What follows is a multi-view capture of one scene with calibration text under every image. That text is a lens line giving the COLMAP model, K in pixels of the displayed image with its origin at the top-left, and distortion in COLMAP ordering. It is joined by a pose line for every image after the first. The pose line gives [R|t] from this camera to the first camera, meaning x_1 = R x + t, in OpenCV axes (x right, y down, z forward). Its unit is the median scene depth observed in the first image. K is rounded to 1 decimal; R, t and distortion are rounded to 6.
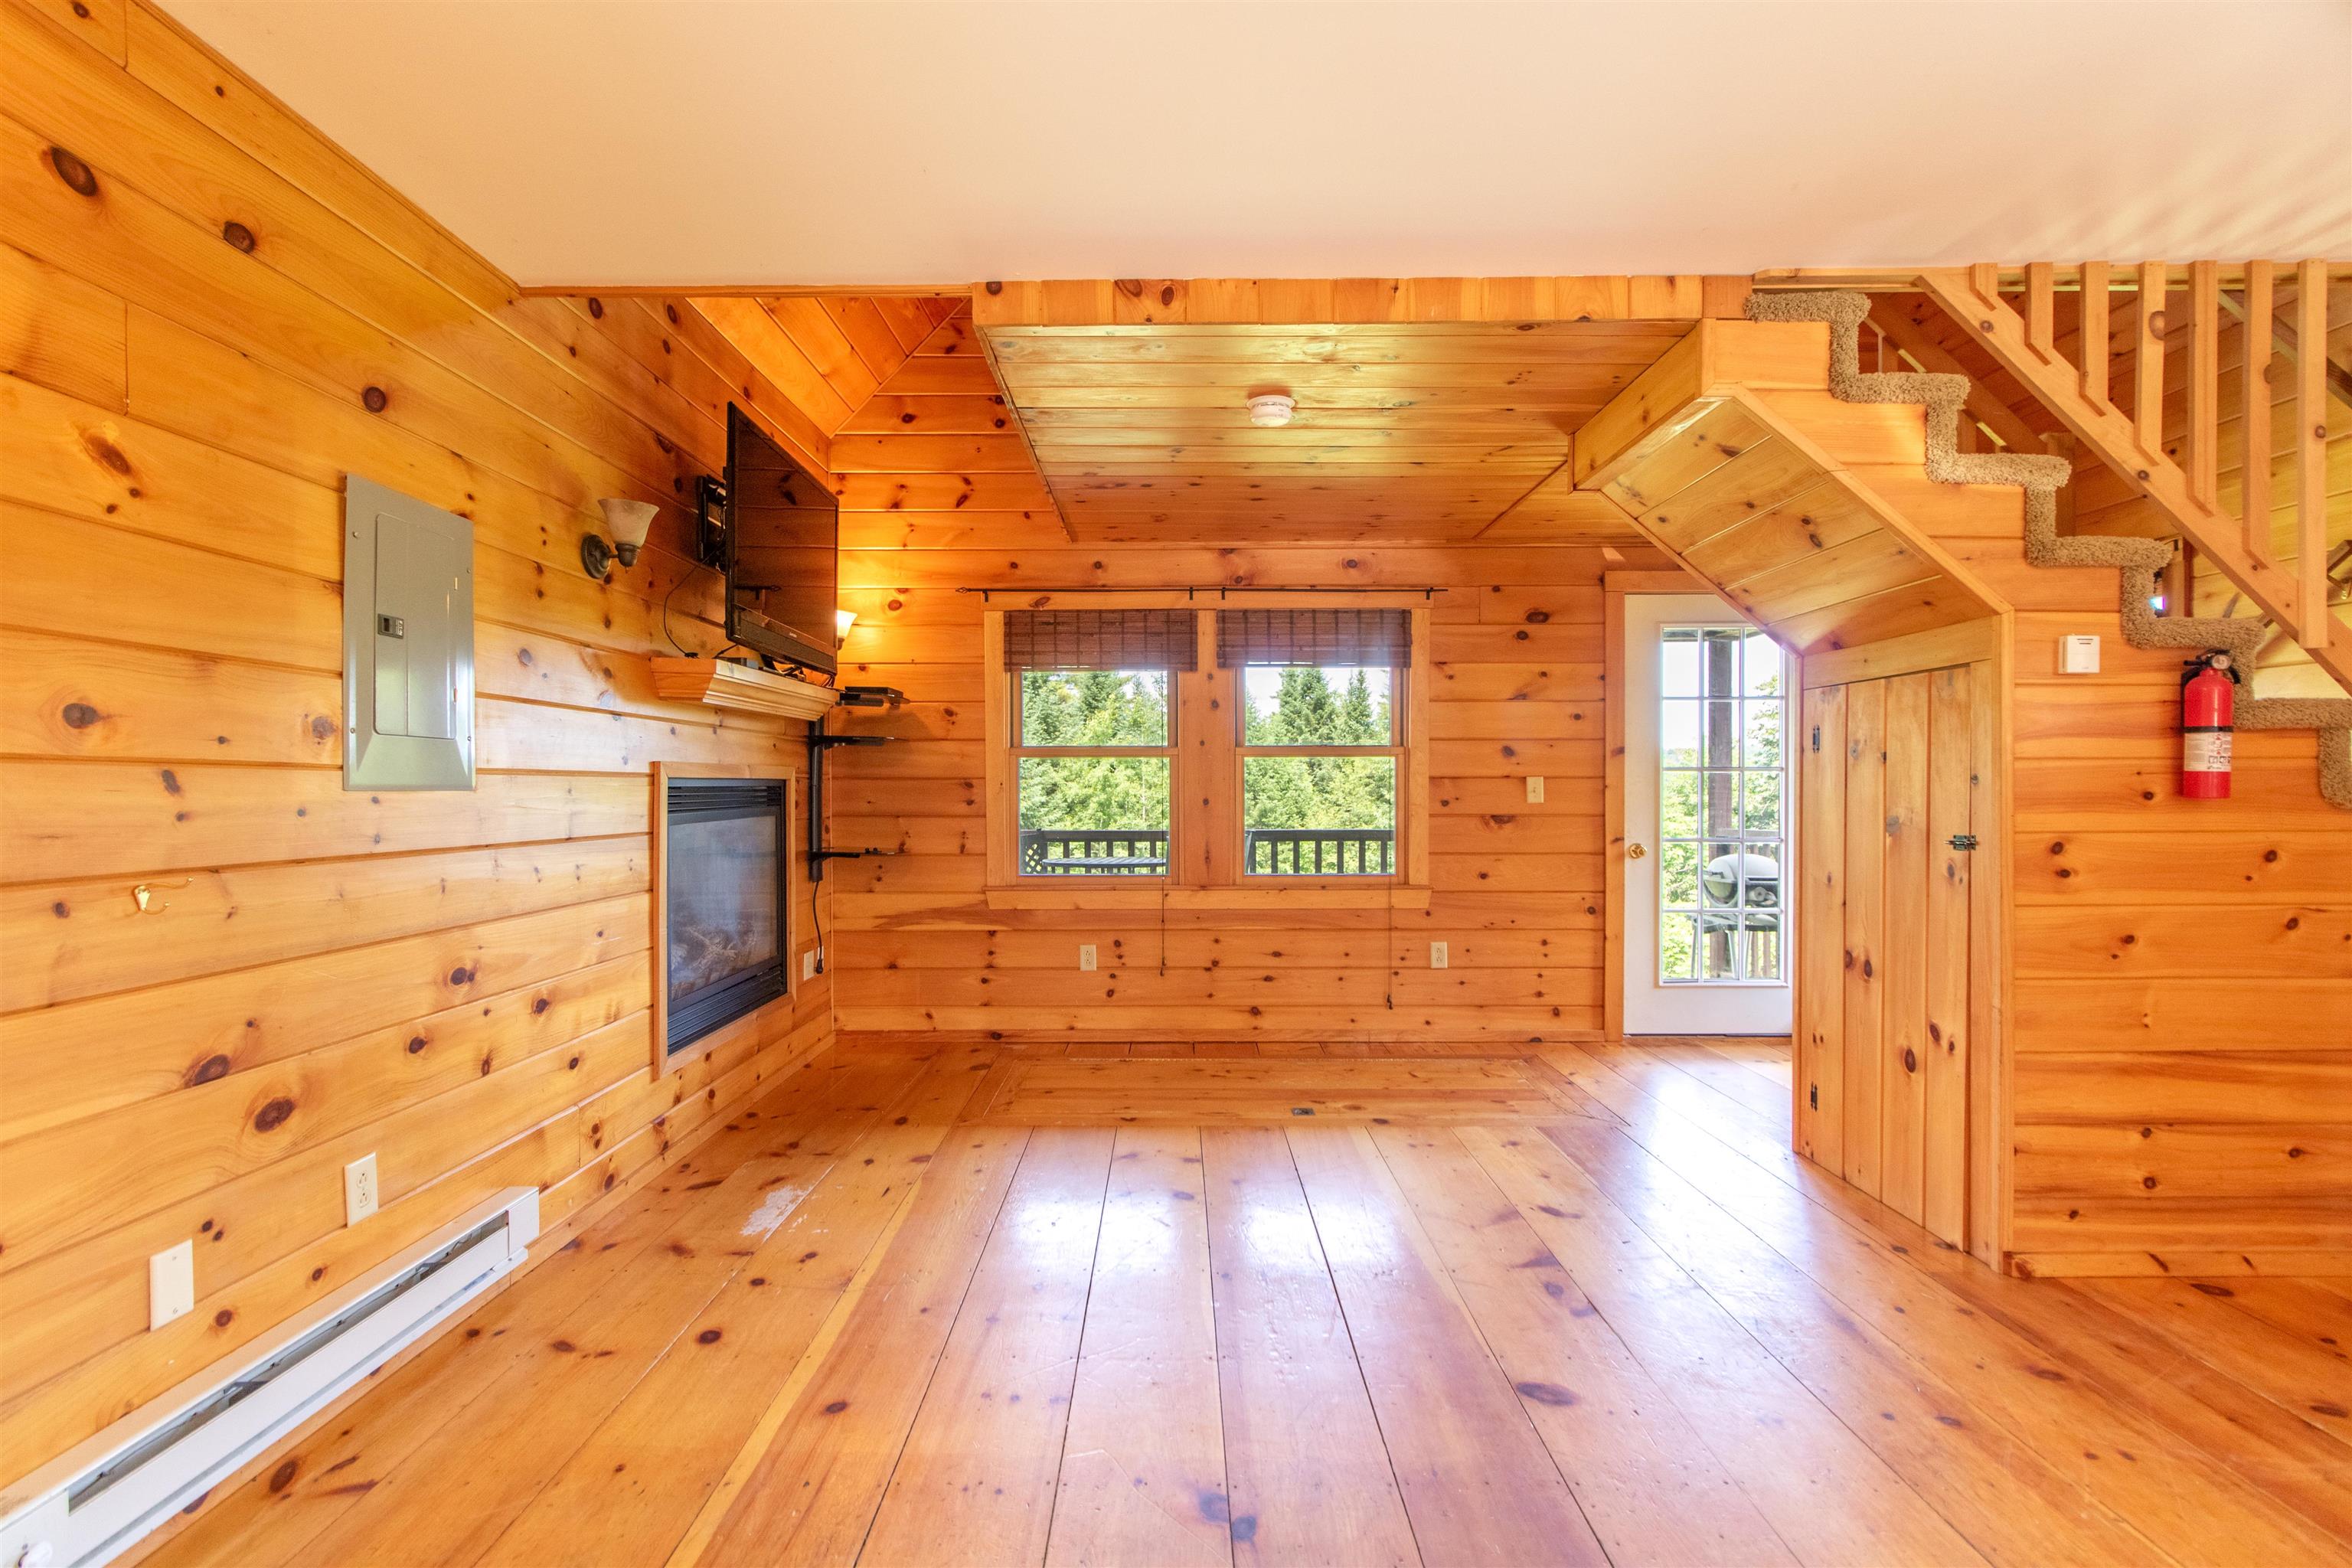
lens RADIAL K [[1102.0, 0, 1137.9], [0, 1102.0, 791.6], [0, 0, 1]] dist [-0.000177, 0.000240]
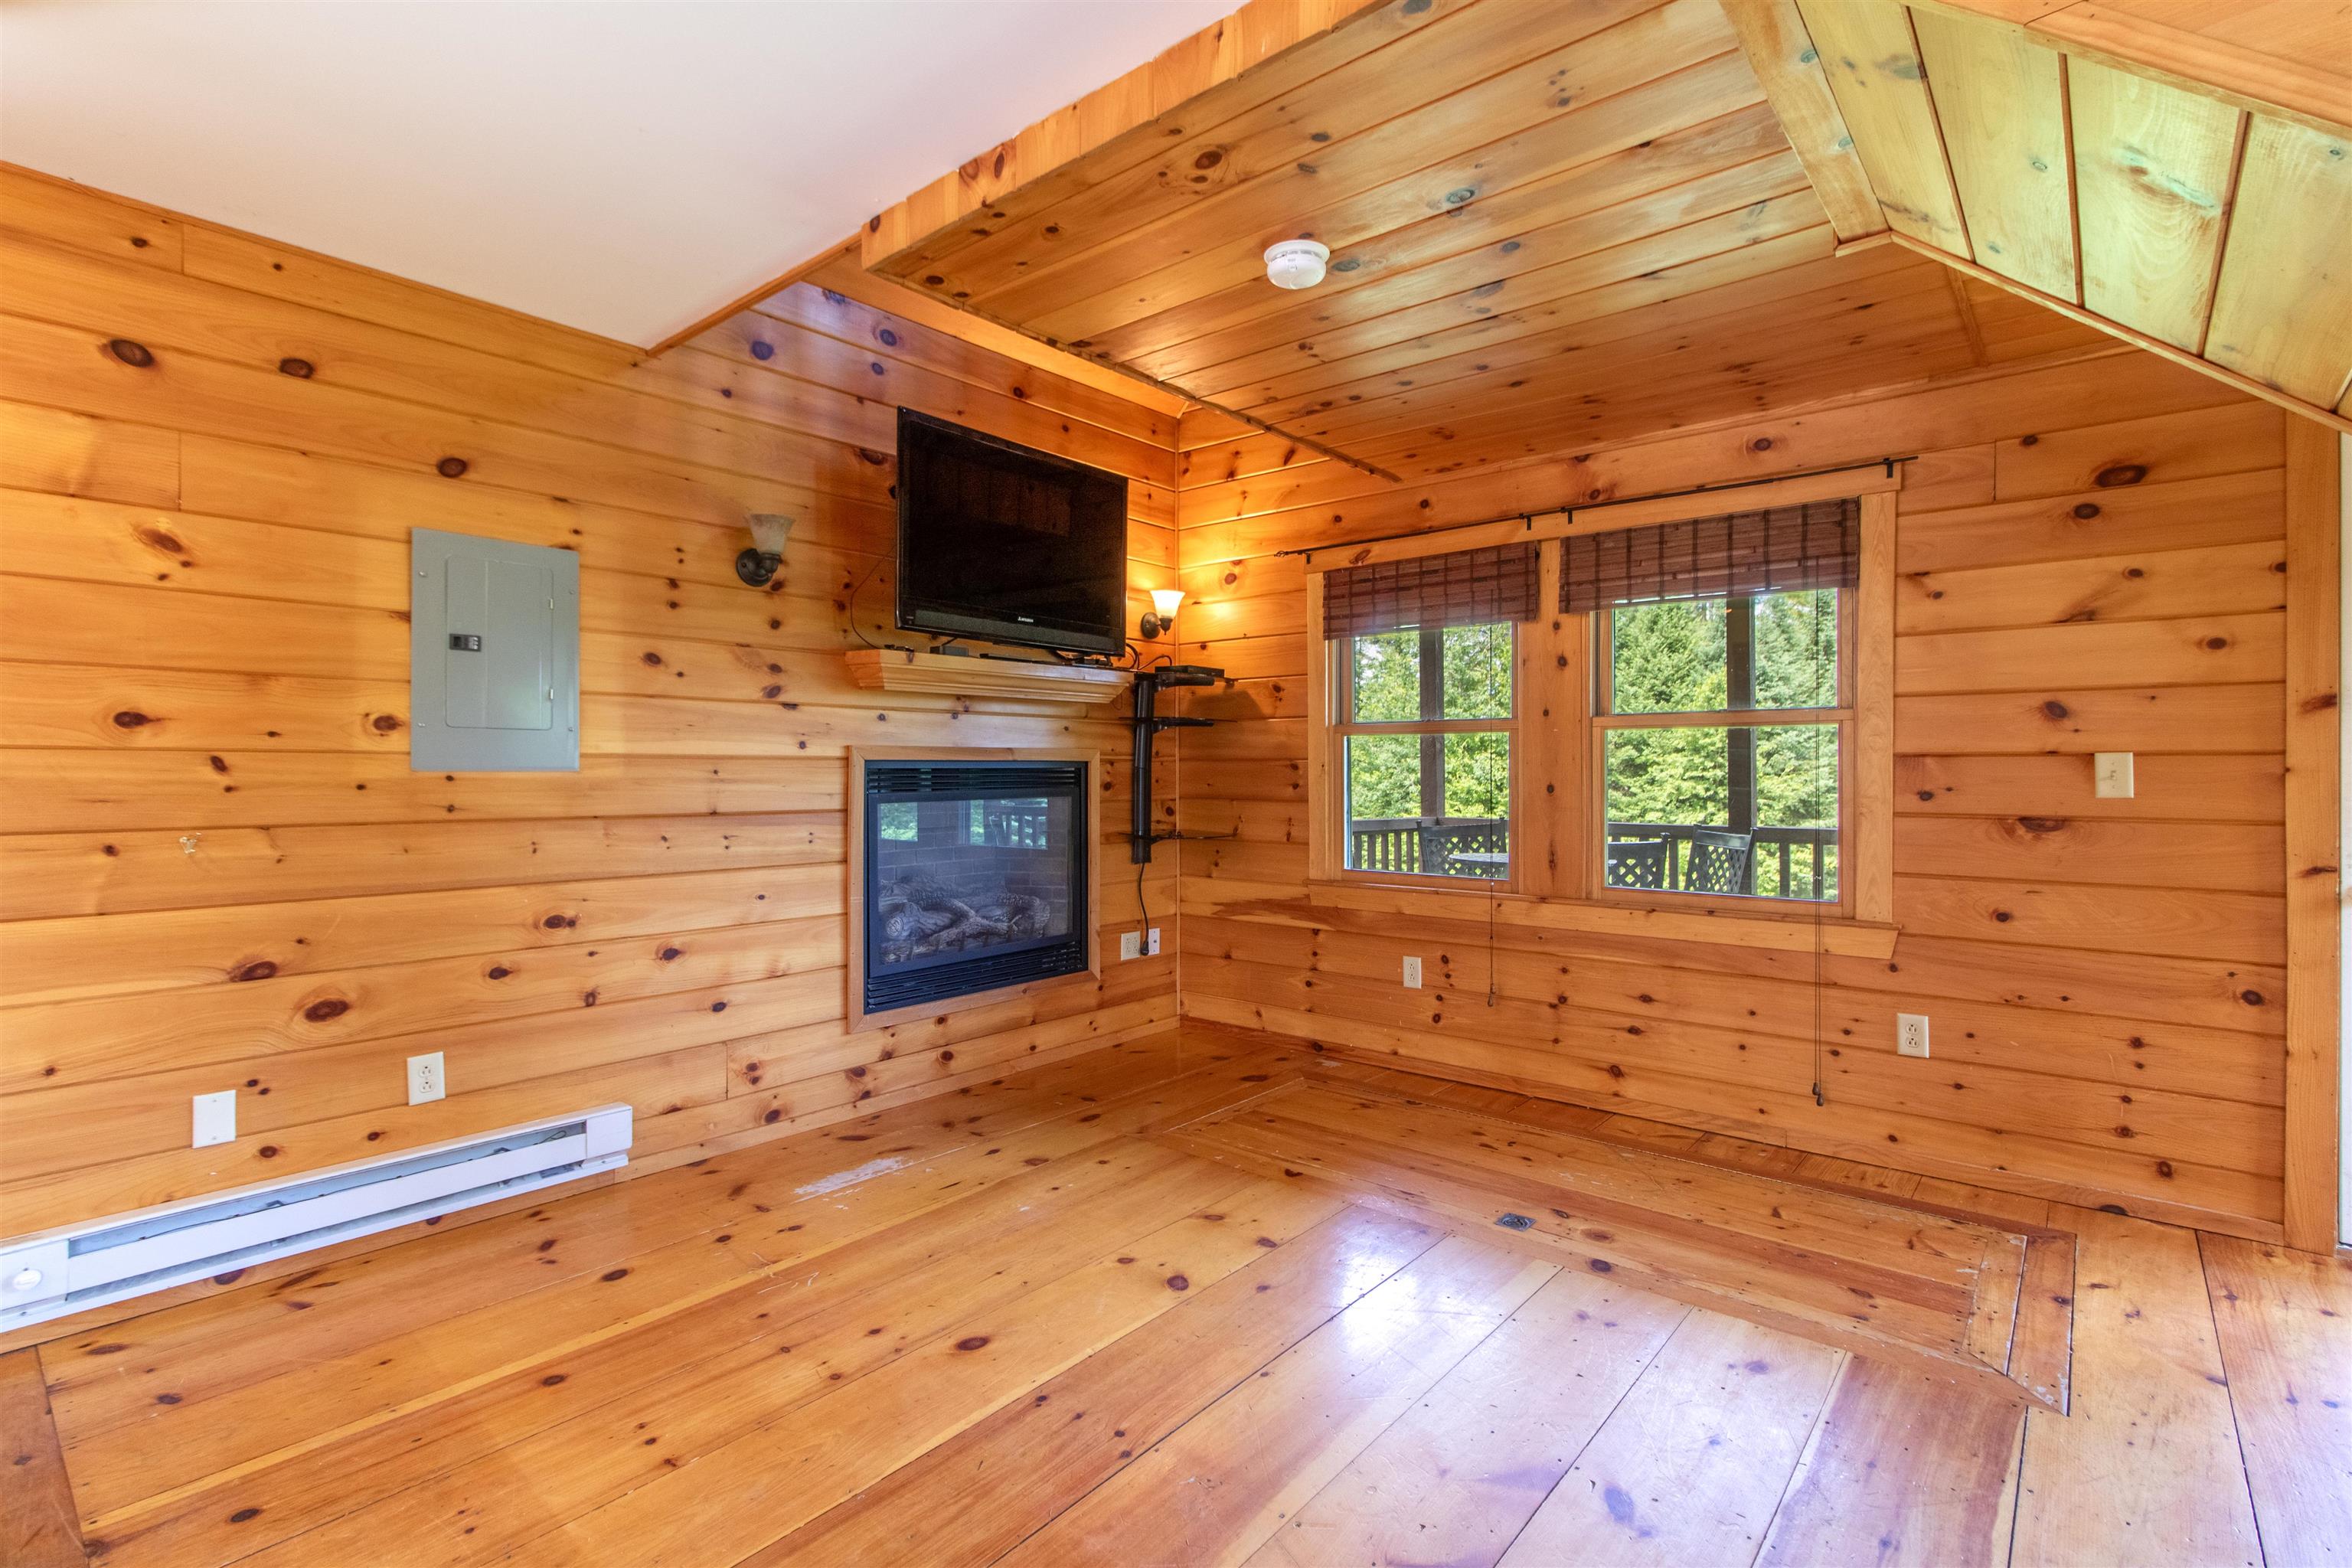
lens RADIAL K [[1075.2, 0, 1146.1], [0, 1075.2, 769.6], [0, 0, 1]] dist [0.001056, 0.000678]
pose [[0.772744, 0.001685, -0.634716, 0.336331], [-0.003901, 0.999990, -0.002095, -0.001453], [0.634706, 0.004095, 0.772743, 0.249831]]
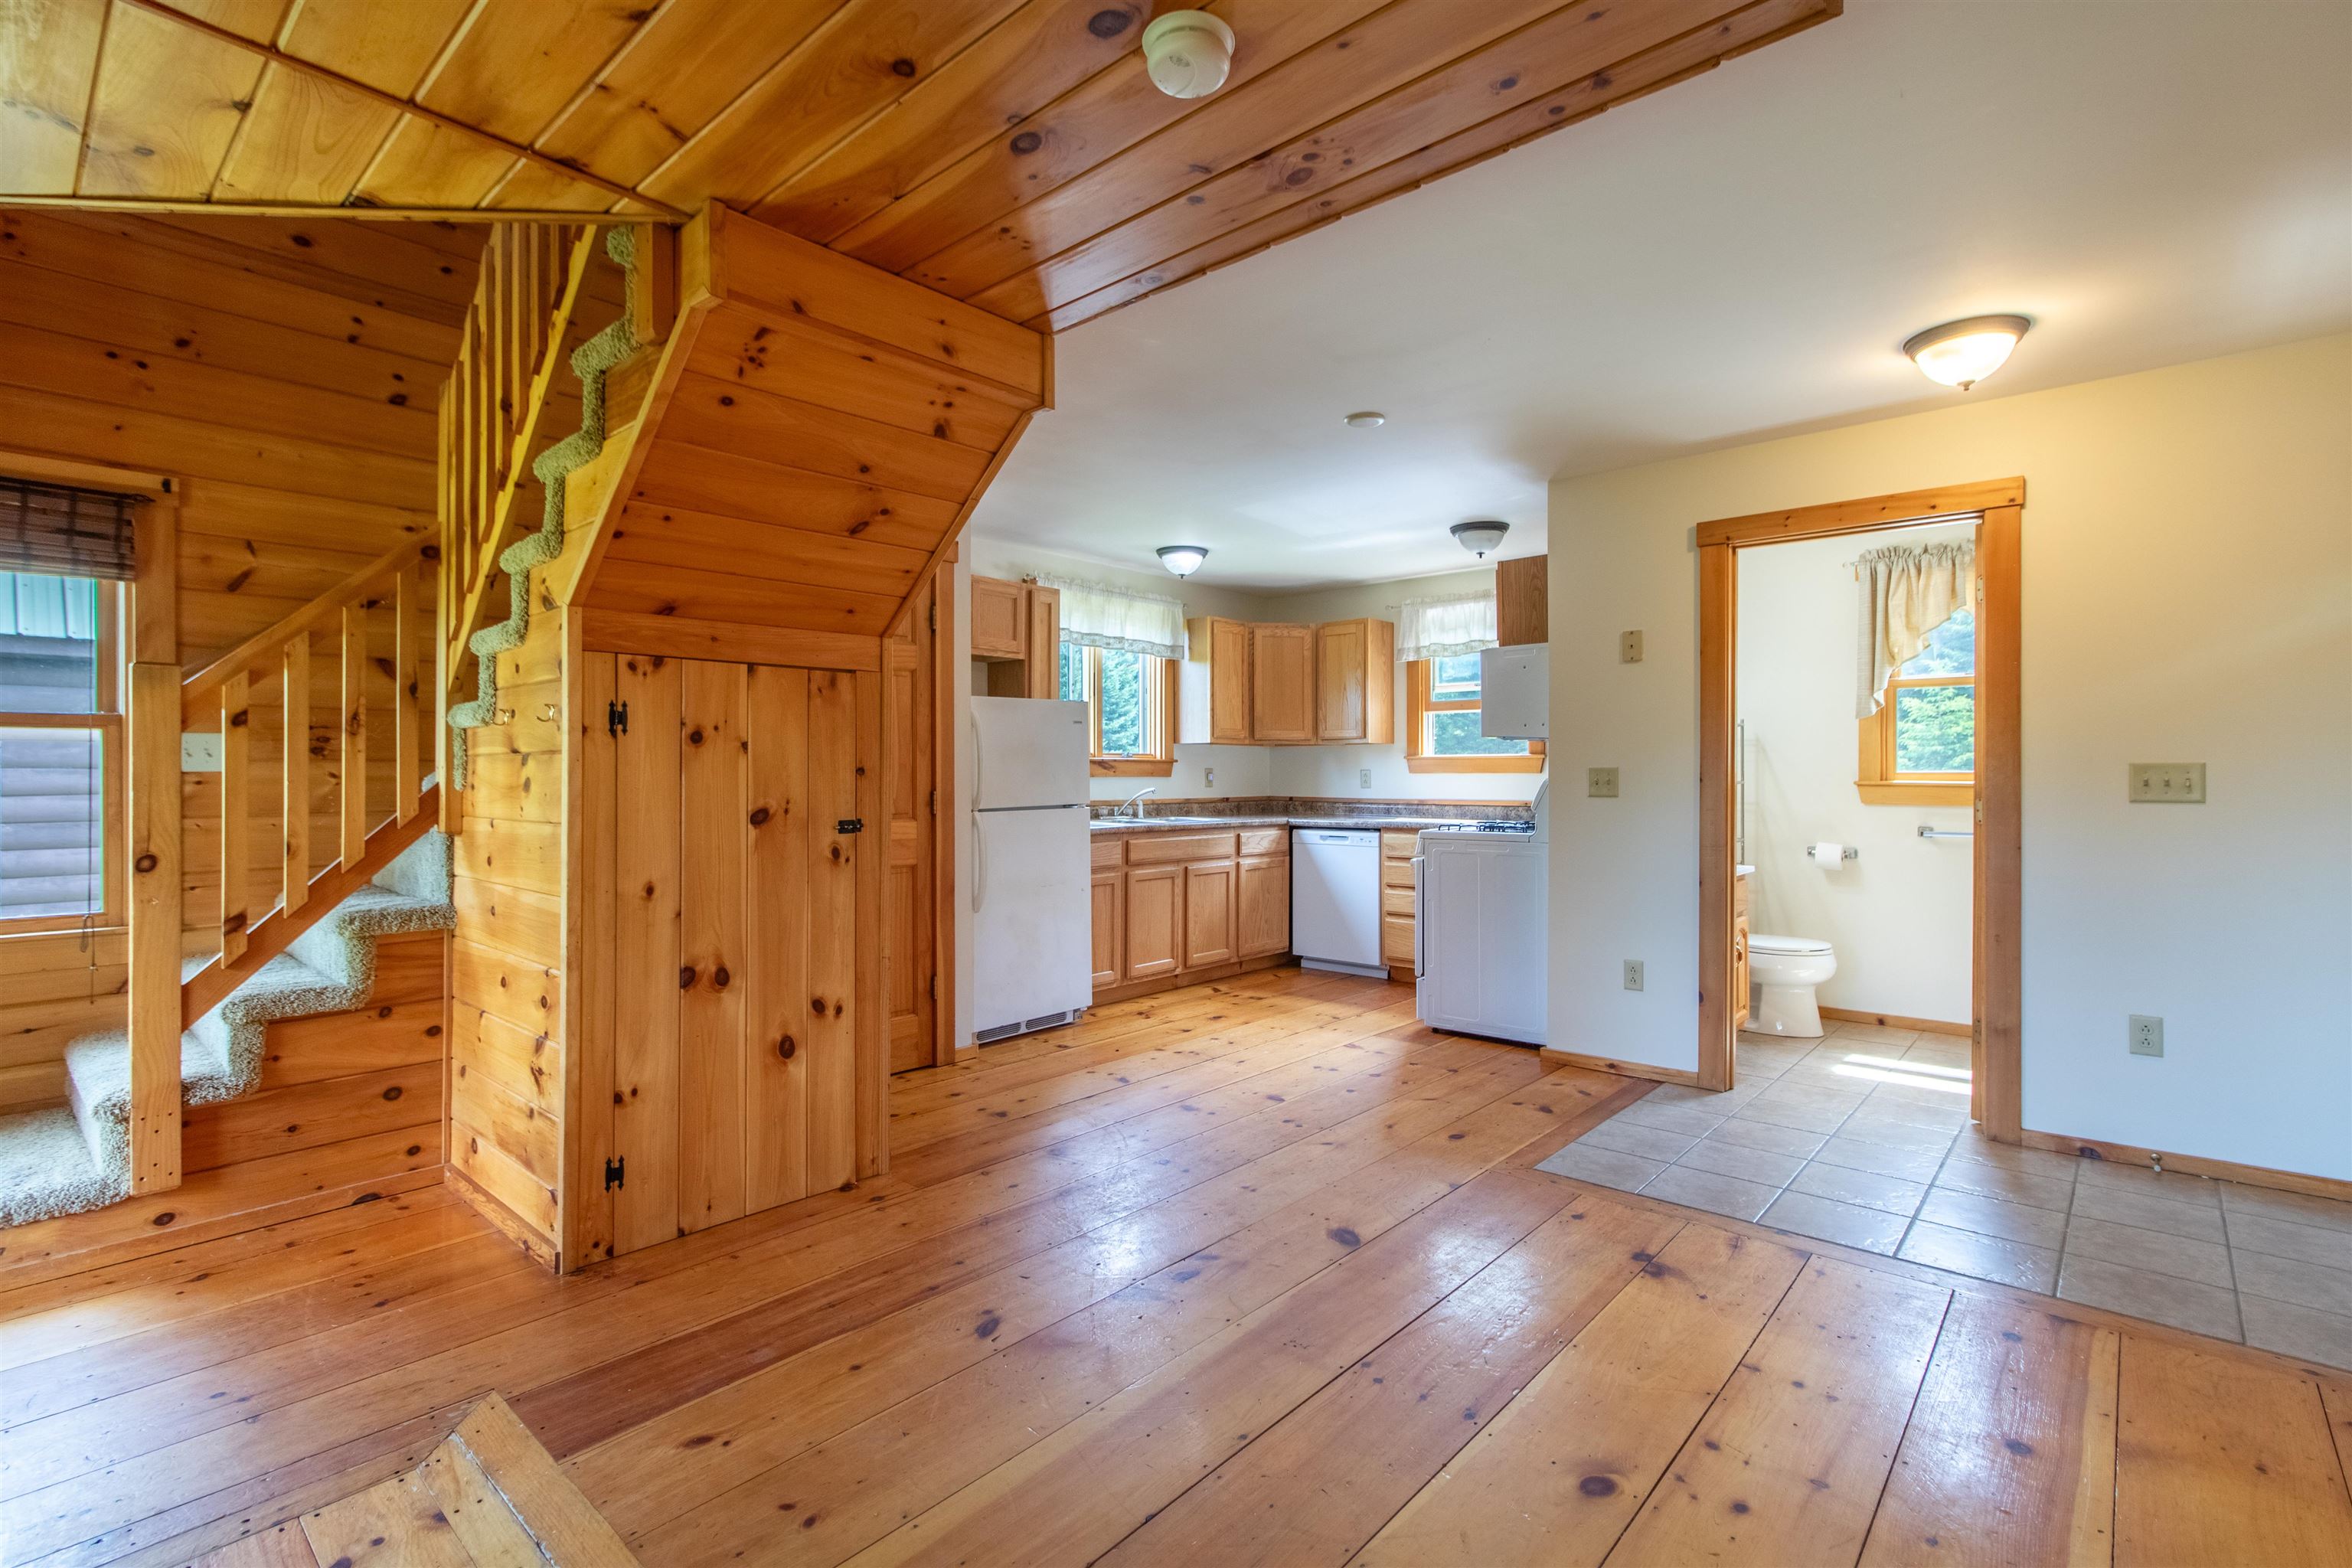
lens RADIAL K [[1107.4, 0, 1184.1], [0, 1107.4, 769.0], [0, 0, 1]] dist [-0.000929, 0.000695]
pose [[-0.776186, 0.004888, 0.630485, -0.137737], [0.004523, 0.999987, -0.002184, -0.005068], [-0.630488, 0.001156, -0.776198, 0.937818]]
